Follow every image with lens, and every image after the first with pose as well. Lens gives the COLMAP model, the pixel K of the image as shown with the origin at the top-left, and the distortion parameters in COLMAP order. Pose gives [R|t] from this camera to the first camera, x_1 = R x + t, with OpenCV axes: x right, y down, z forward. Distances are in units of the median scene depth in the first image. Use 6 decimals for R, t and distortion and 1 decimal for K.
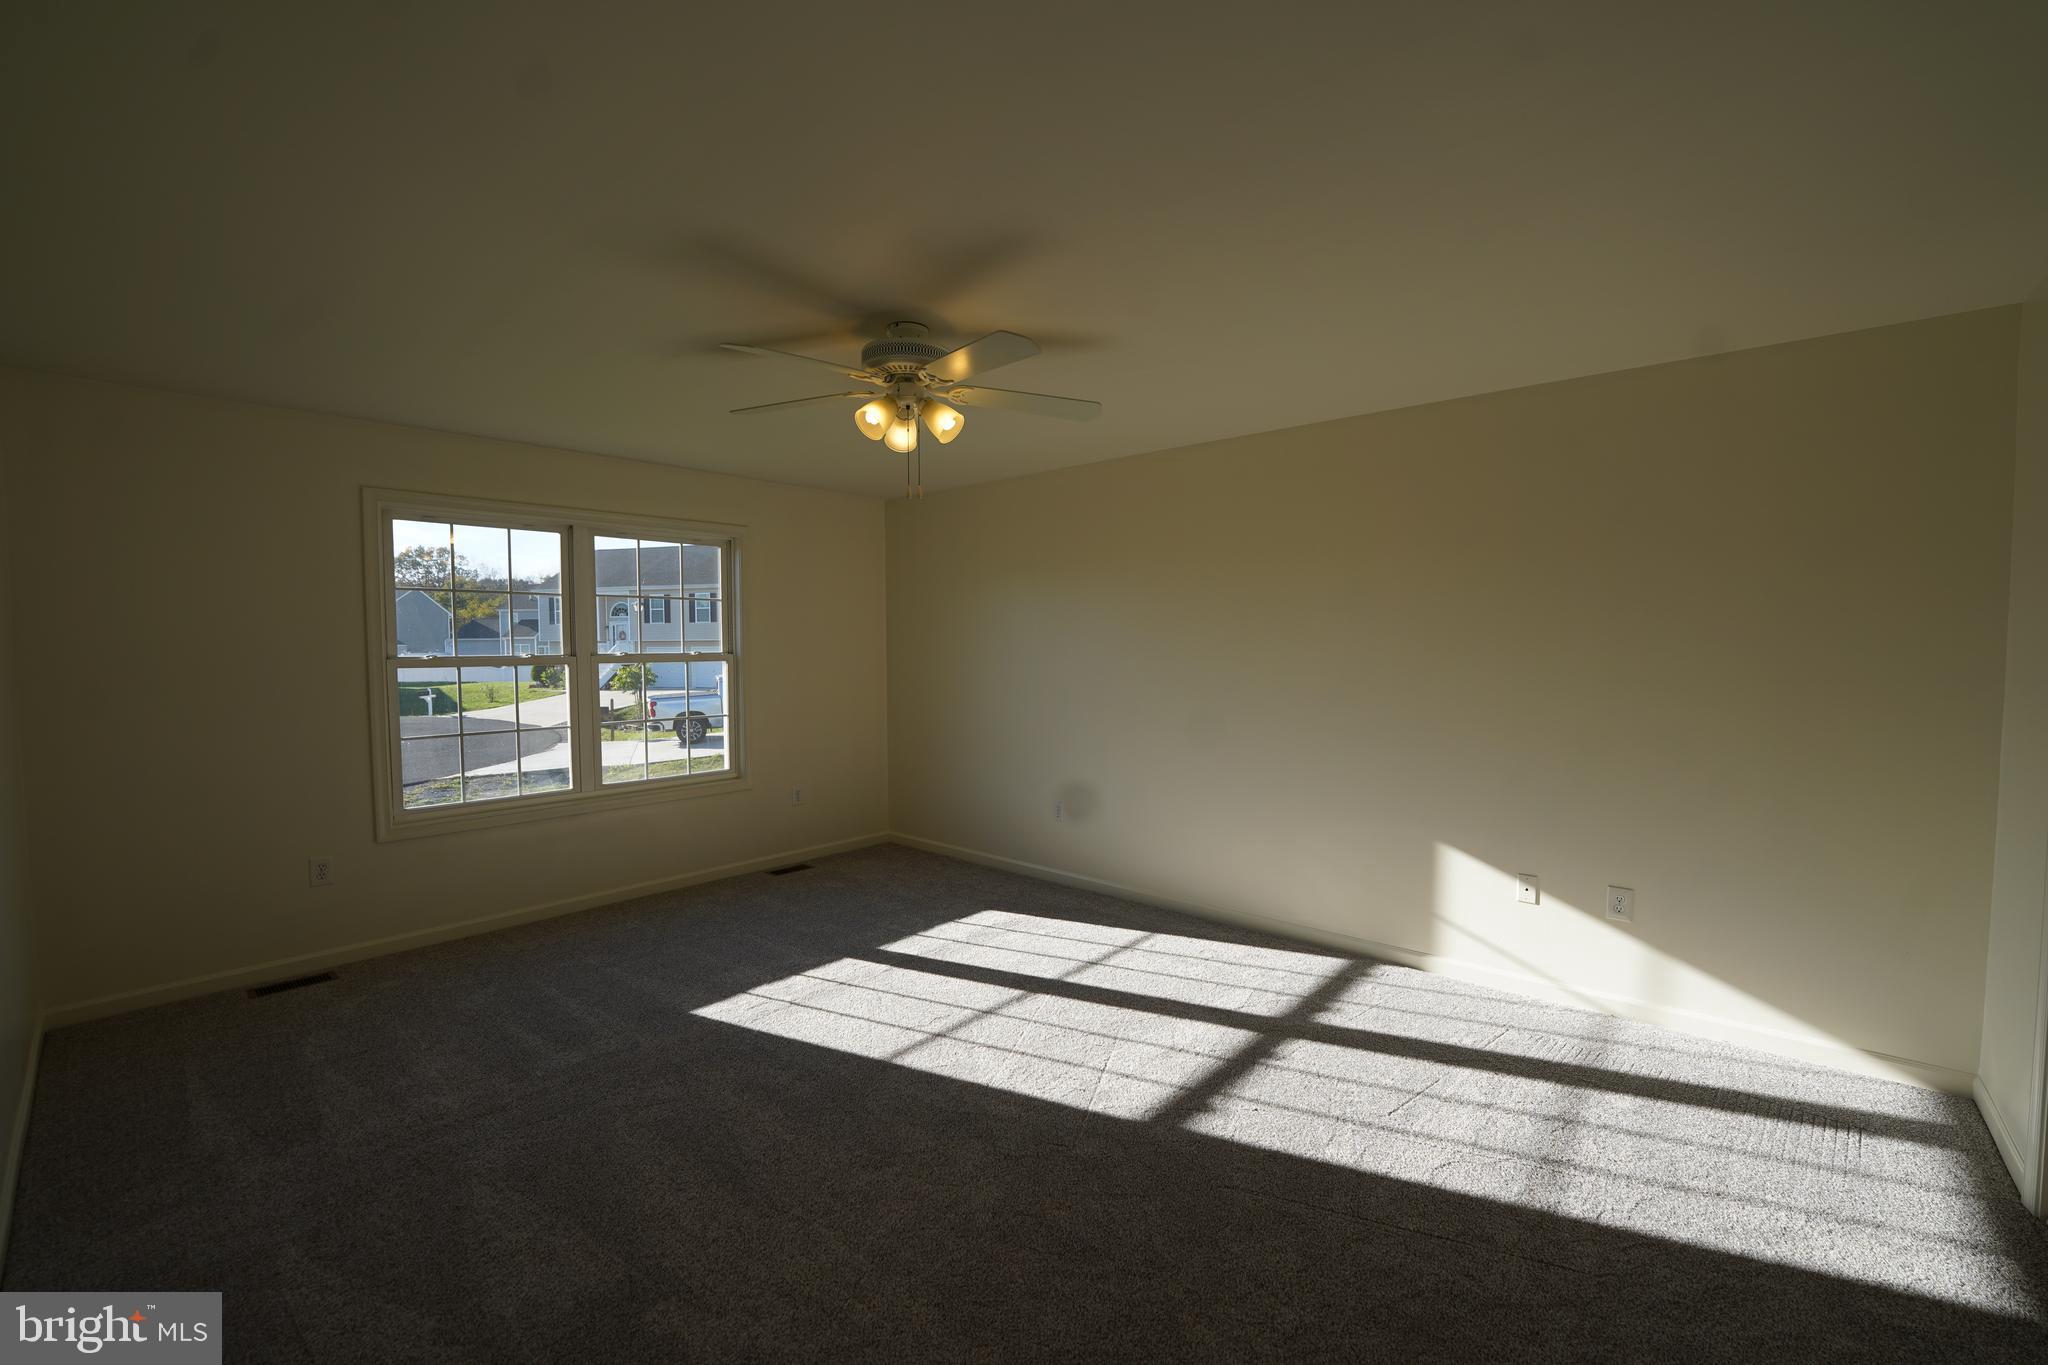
lens RADIAL K [[835.0, 0, 1023.5], [0, 835.0, 686.1], [0, 0, 1]] dist [-0.029492, 0.002848]
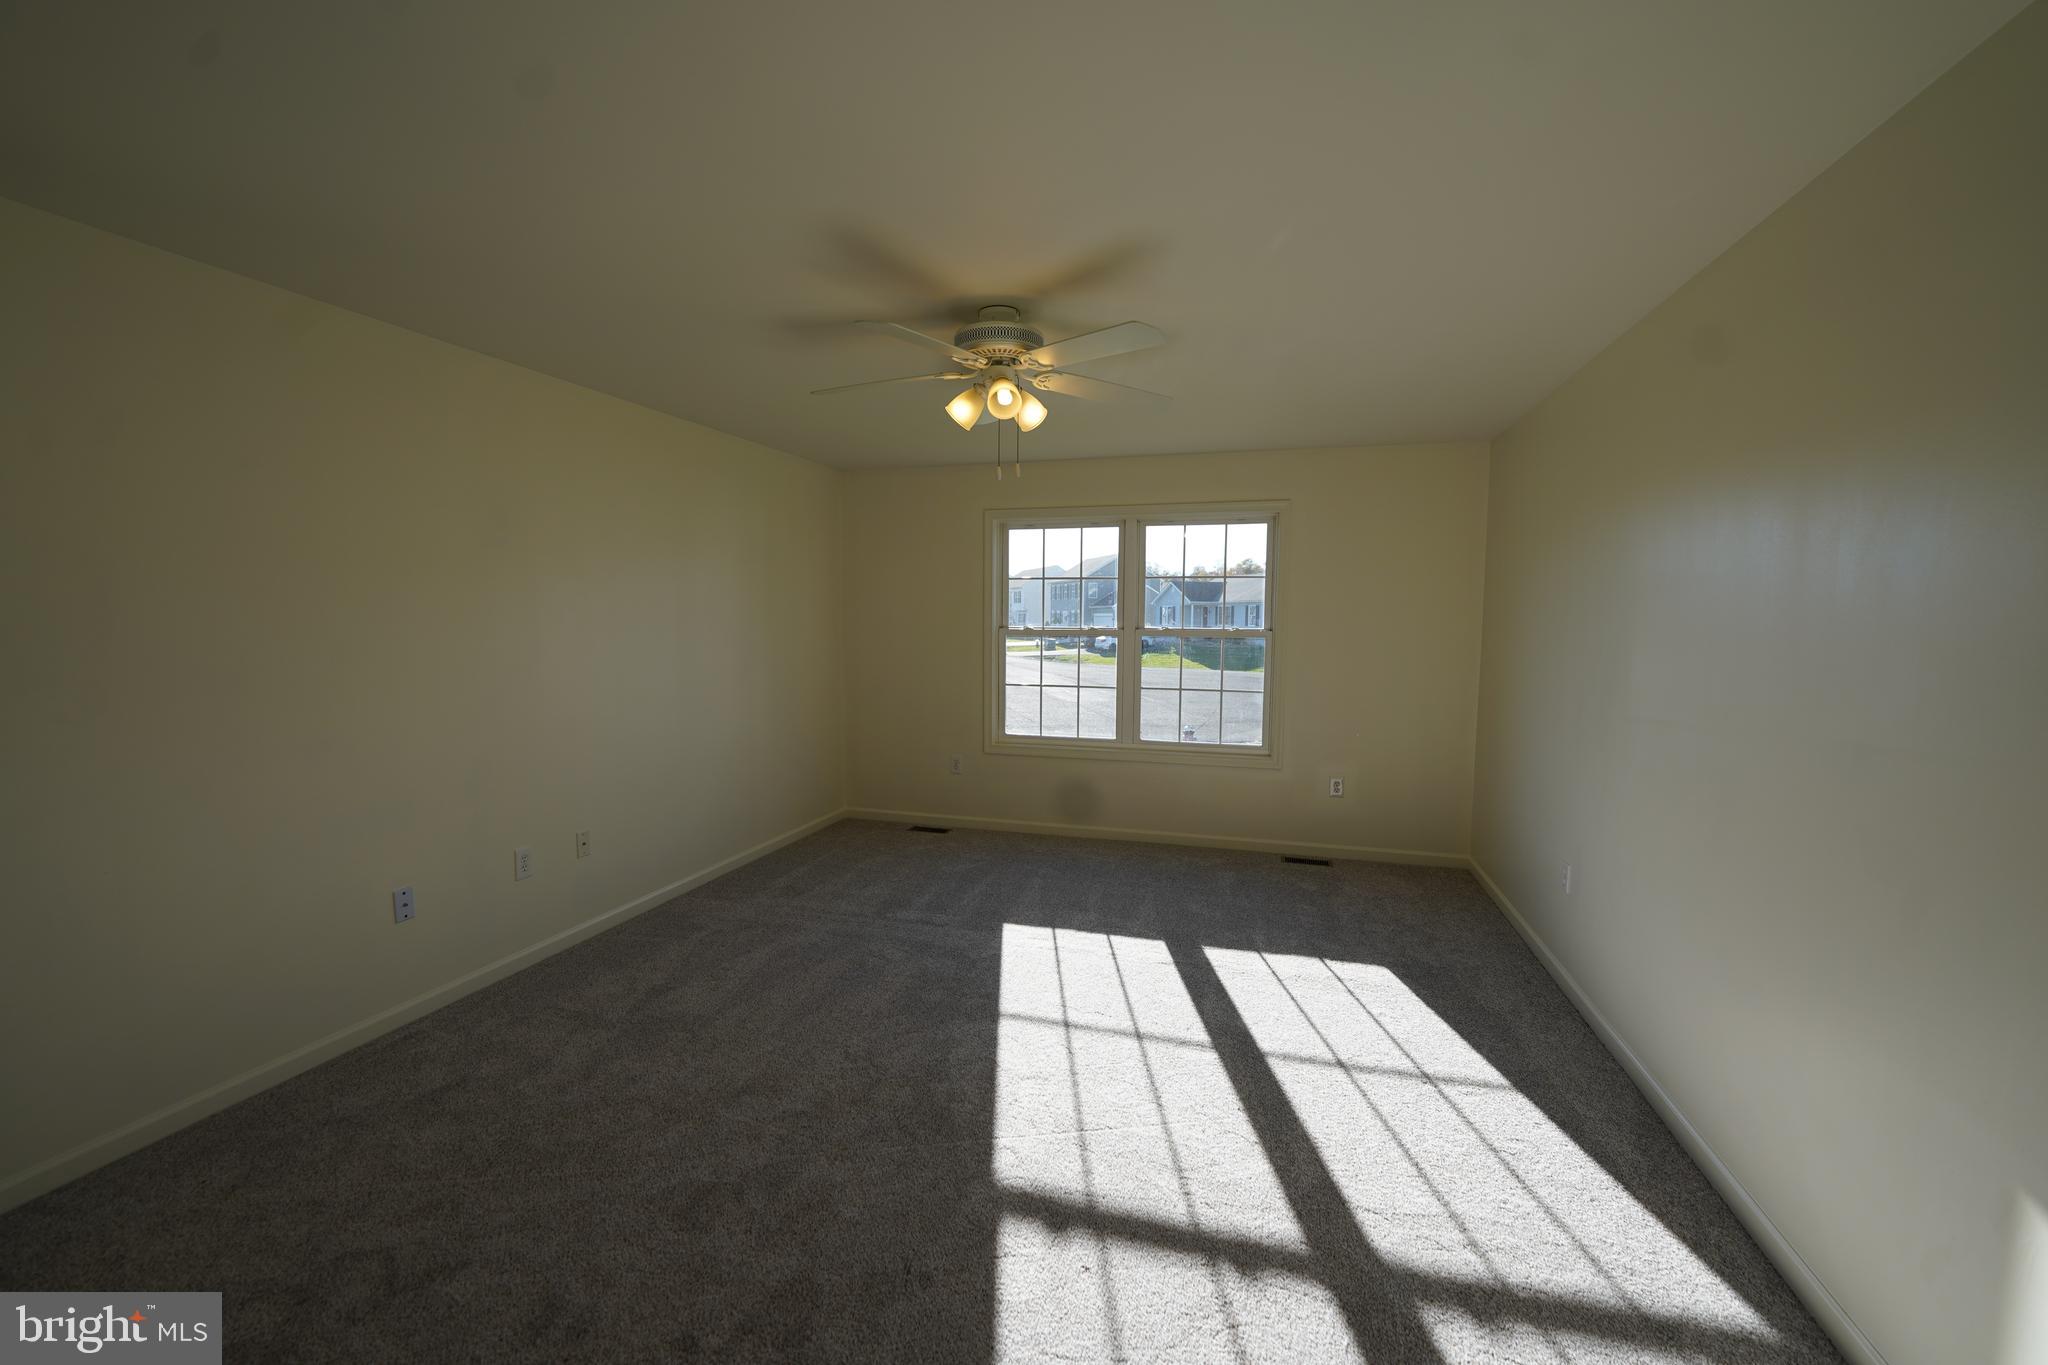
lens RADIAL K [[817.6, 0, 1024.0], [0, 817.6, 682.5], [0, 0, 1]] dist [-0.050580, 0.000116]
pose [[0.414390, 0.071148, -0.907314, 0.576966], [-0.056360, 0.997032, 0.052443, -0.016239], [0.908353, 0.029404, 0.417170, 0.456909]]
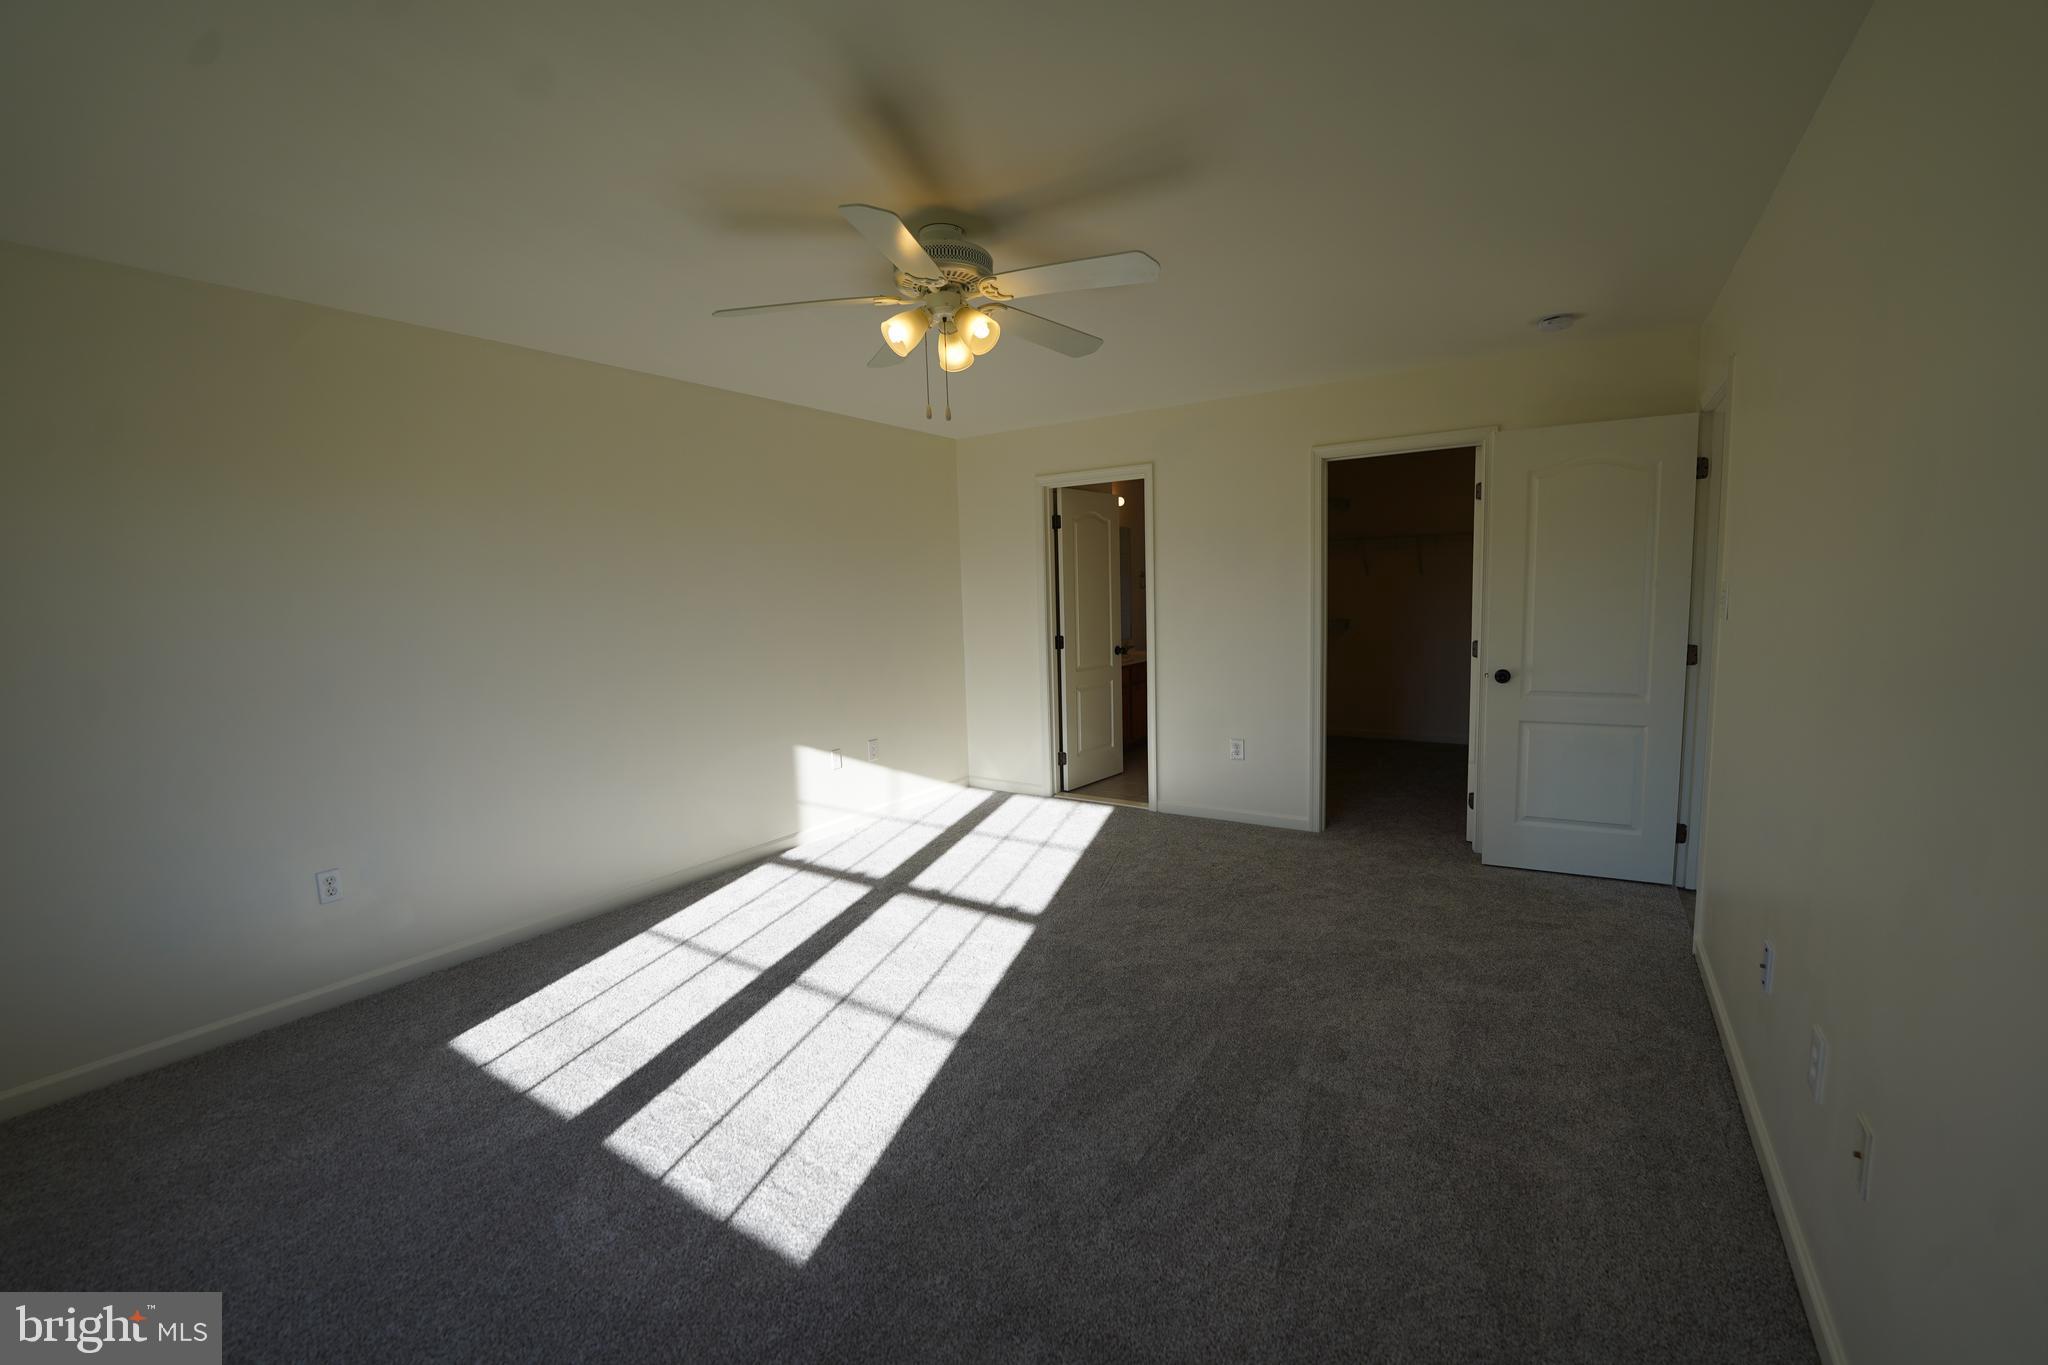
lens RADIAL K [[846.5, 0, 1015.3], [0, 846.5, 667.4], [0, 0, 1]] dist [-0.001038, 0.000146]
pose [[-0.132195, -0.080833, 0.987922, -0.809648], [0.084780, 0.992095, 0.092519, -0.022268], [-0.987591, 0.095986, -0.124297, 0.785275]]
